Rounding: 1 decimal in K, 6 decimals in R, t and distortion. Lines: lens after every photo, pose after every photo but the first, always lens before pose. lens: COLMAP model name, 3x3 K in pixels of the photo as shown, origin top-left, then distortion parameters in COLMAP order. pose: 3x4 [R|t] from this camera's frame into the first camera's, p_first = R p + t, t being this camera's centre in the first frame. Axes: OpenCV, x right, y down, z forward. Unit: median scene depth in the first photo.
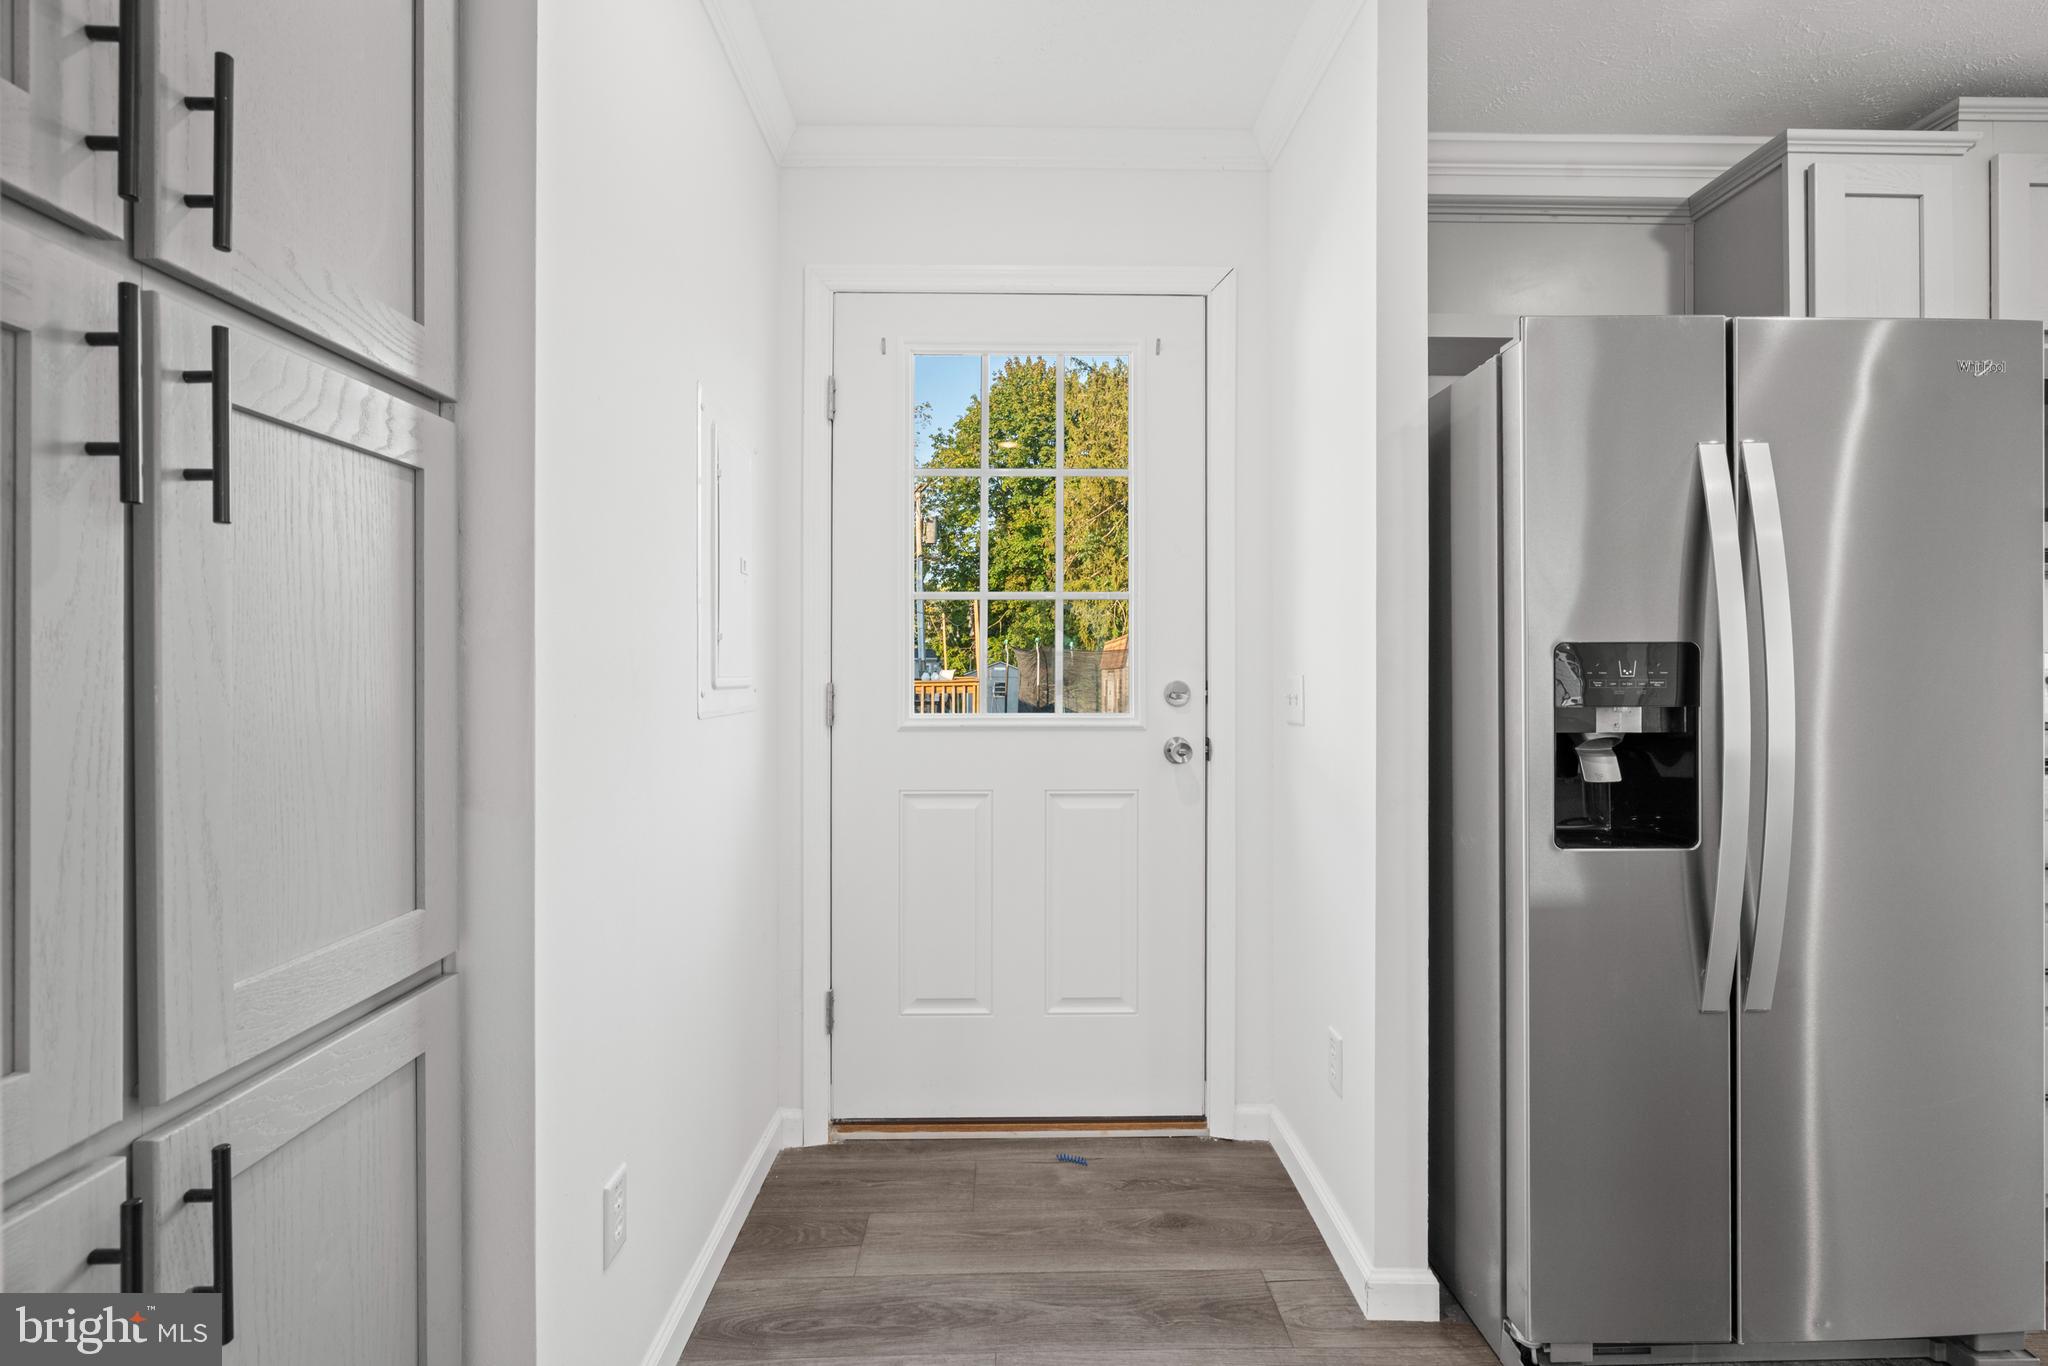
lens RADIAL K [[924.9, 0, 1019.3], [0, 924.9, 664.6], [0, 0, 1]] dist [-0.009138, 0.004619]
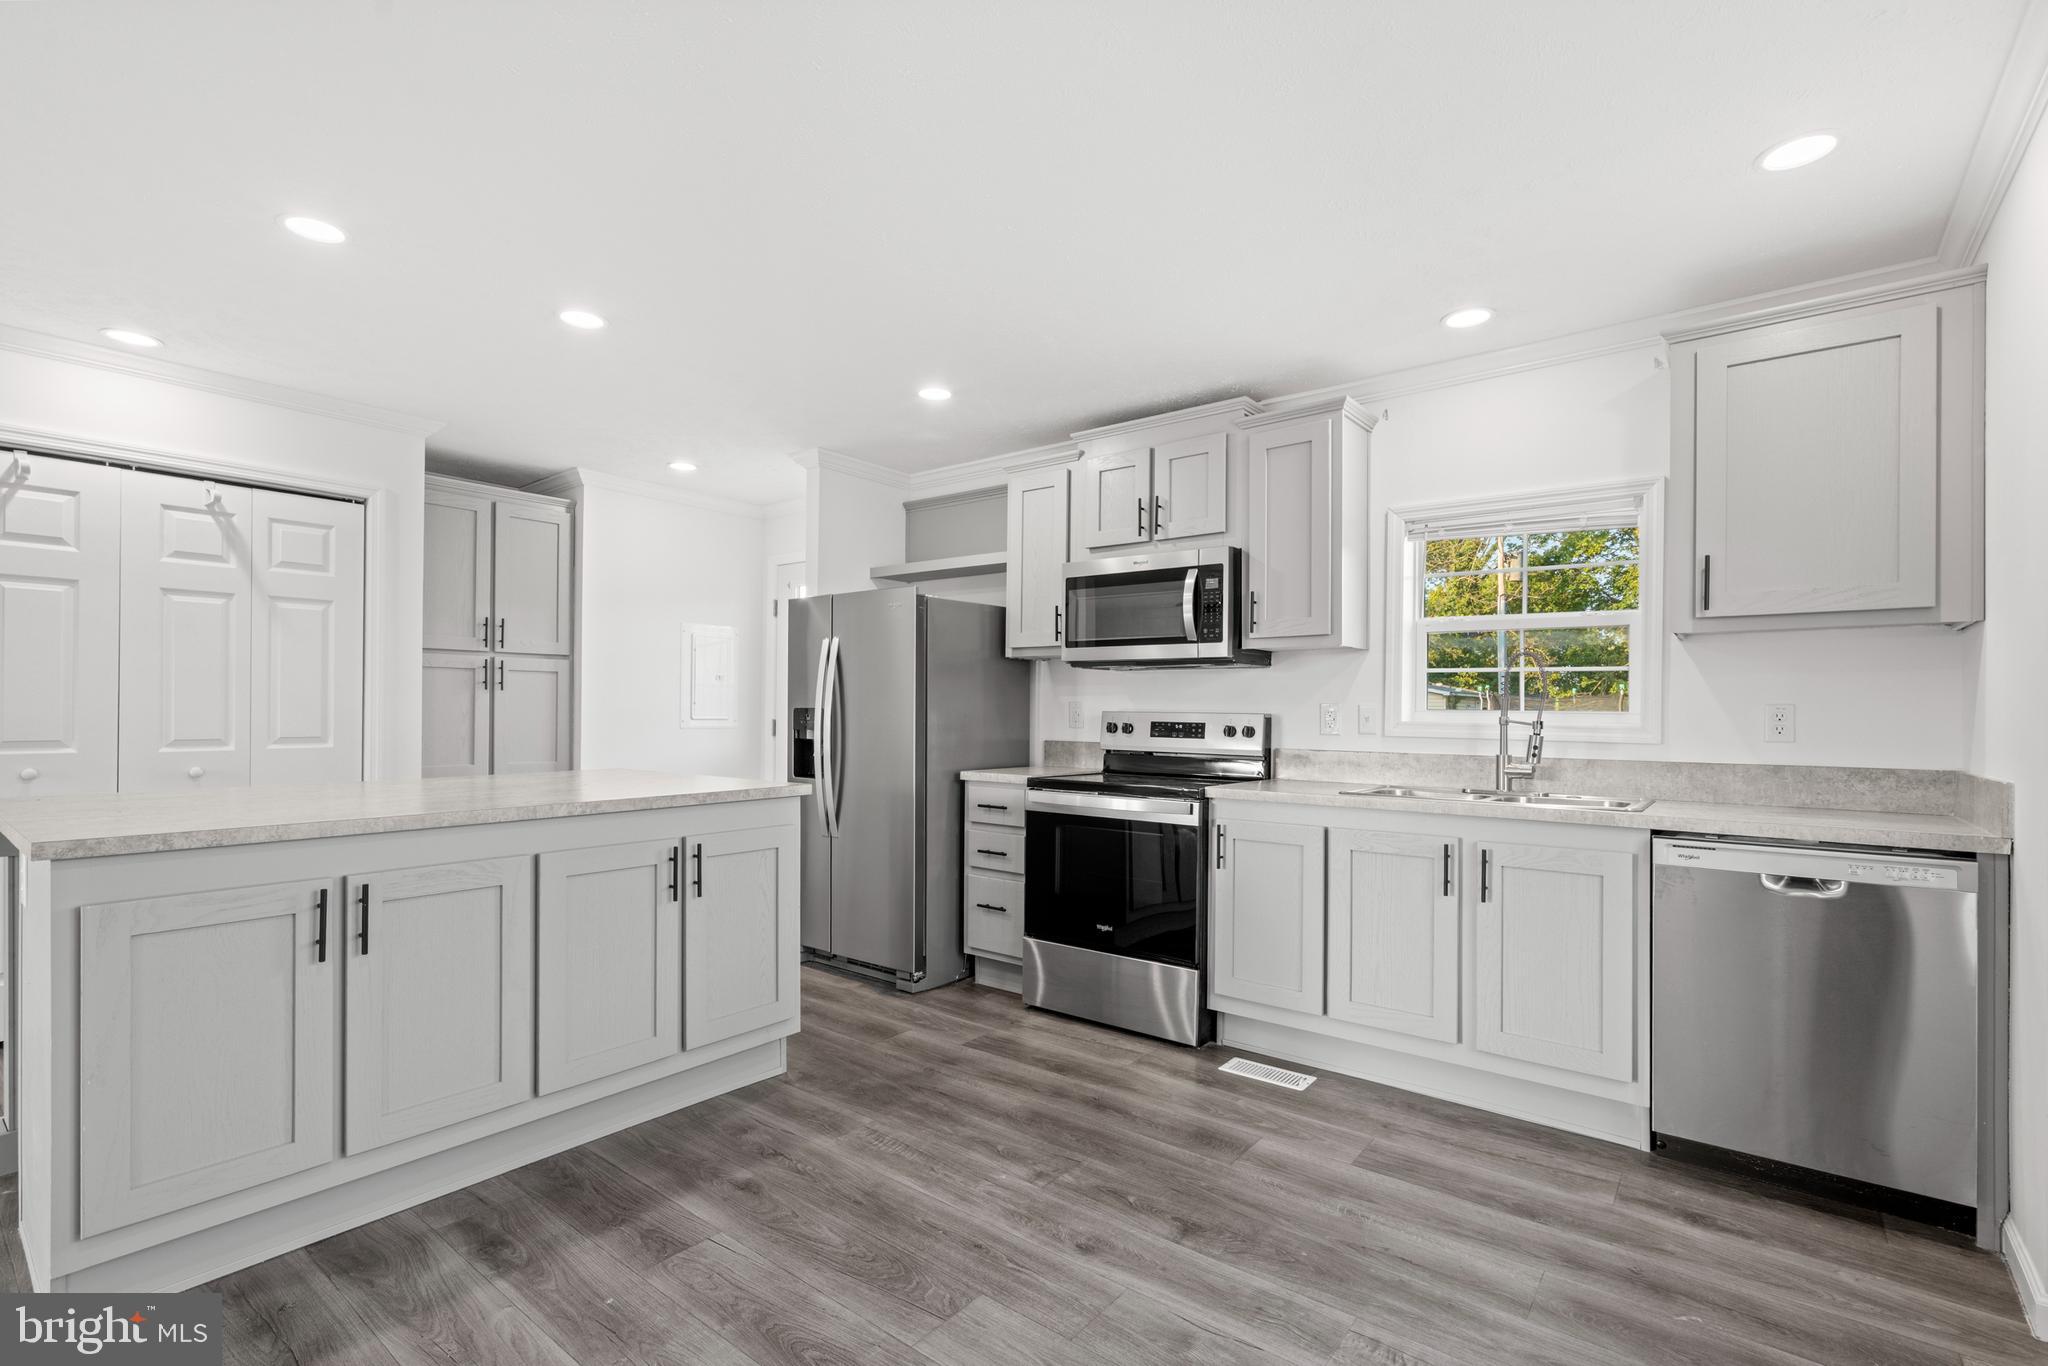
lens RADIAL K [[924.9, 0, 1020.2], [0, 924.9, 708.6], [0, 0, 1]] dist [-0.009138, 0.004619]
pose [[0.773341, 0.006554, -0.633956, 1.942755], [-0.007939, 0.999968, 0.000654, -0.019400], [0.633940, 0.004527, 0.773369, -0.538605]]
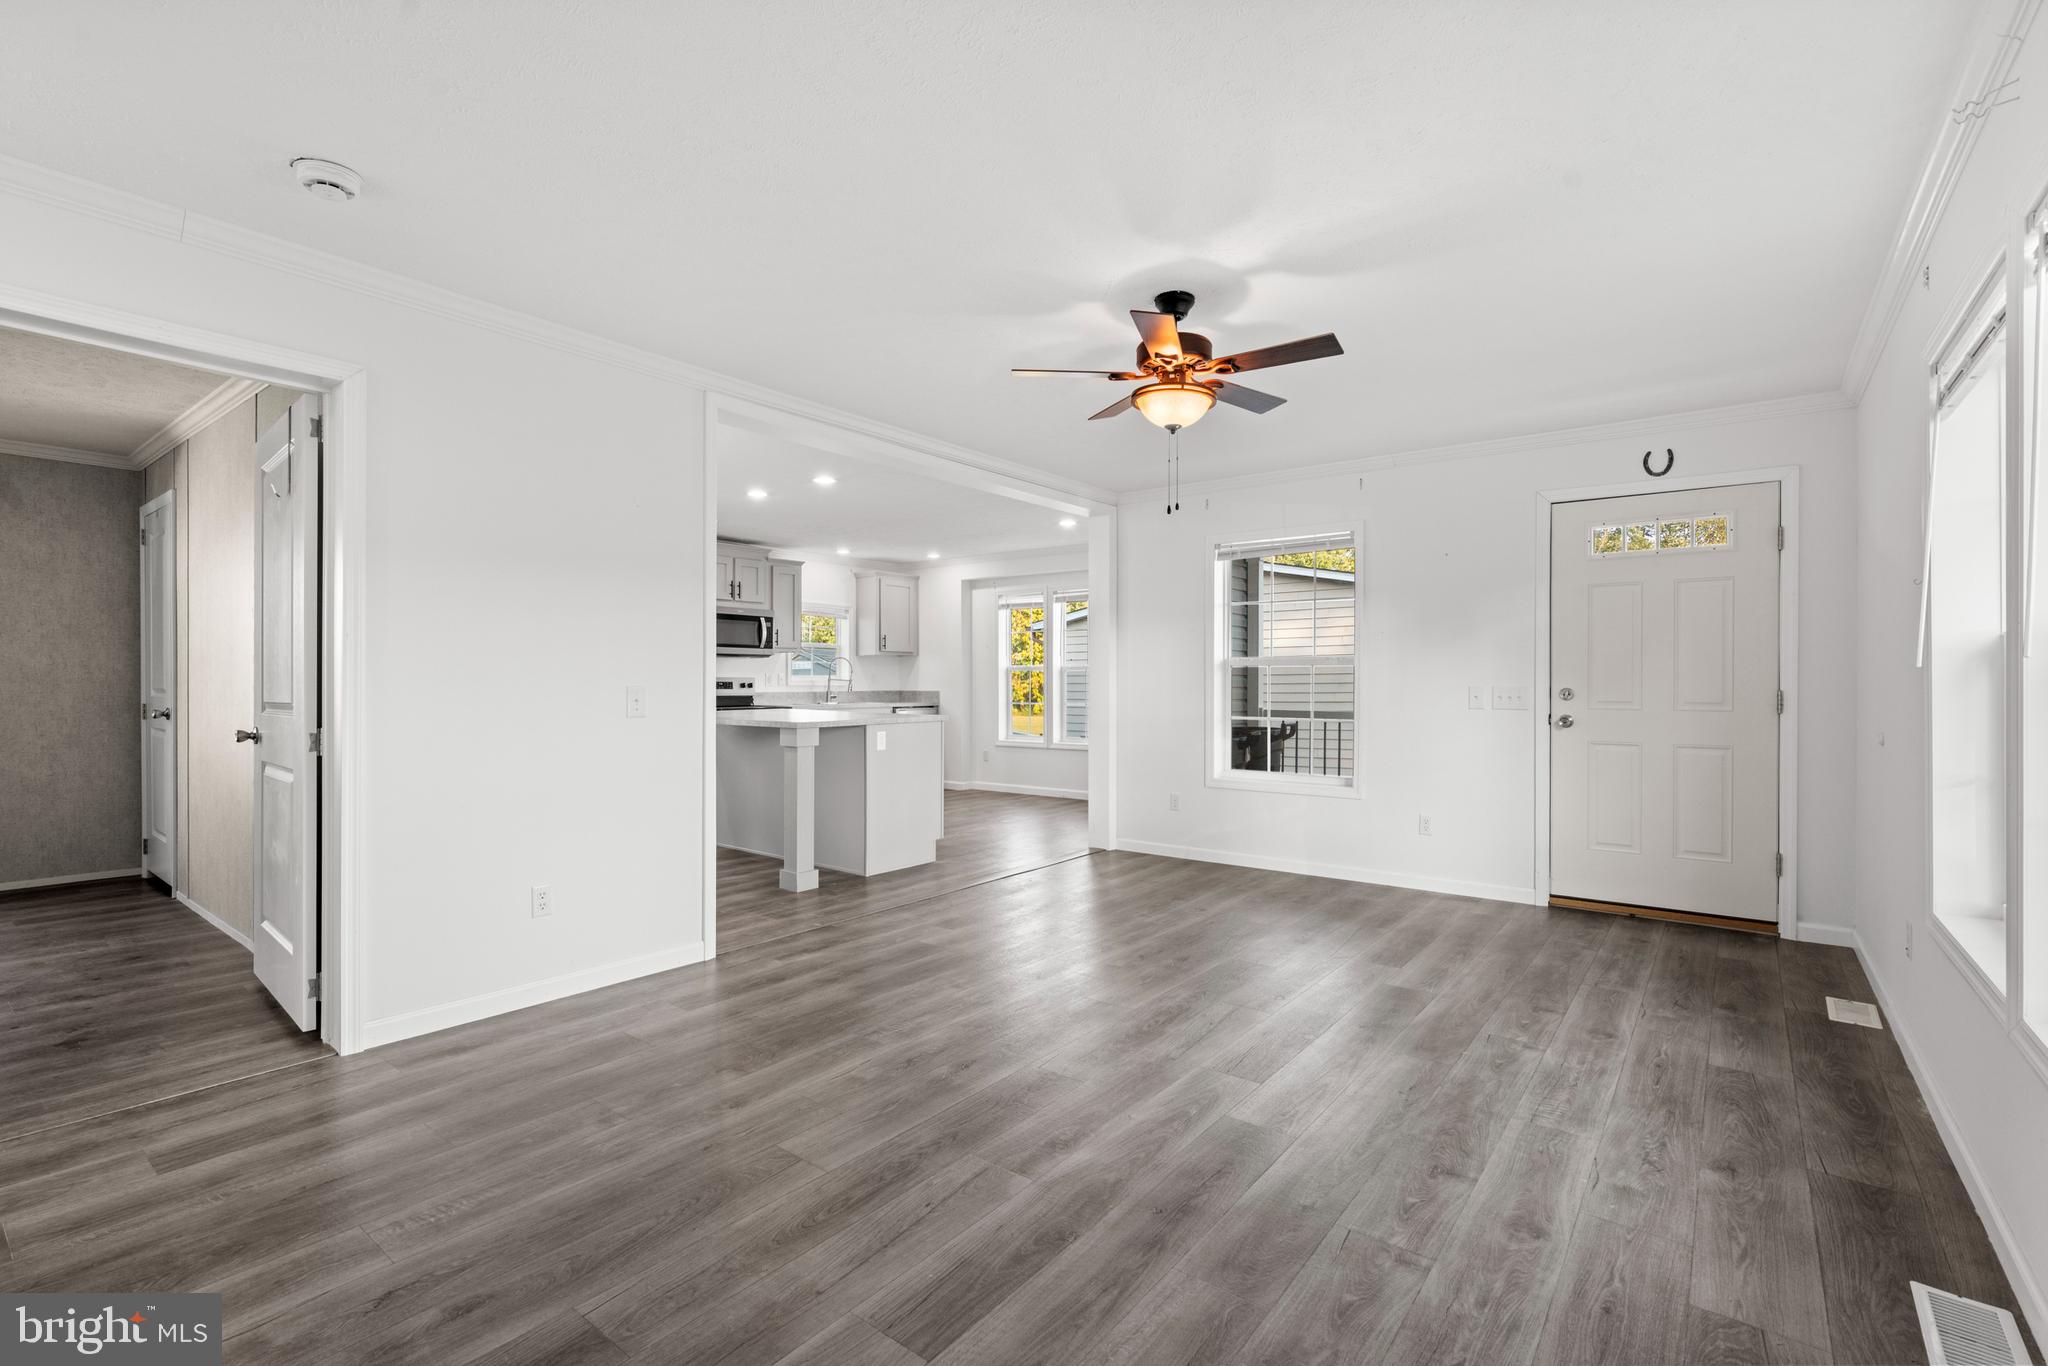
lens RADIAL K [[924.9, 0, 1026.1], [0, 924.9, 698.7], [0, 0, 1]] dist [-0.009138, 0.004619]
pose [[0.623244, -0.011168, 0.781948, -1.056352], [-0.007154, 0.999775, 0.019982, -0.010545], [-0.781995, -0.018047, 0.623024, -2.297695]]
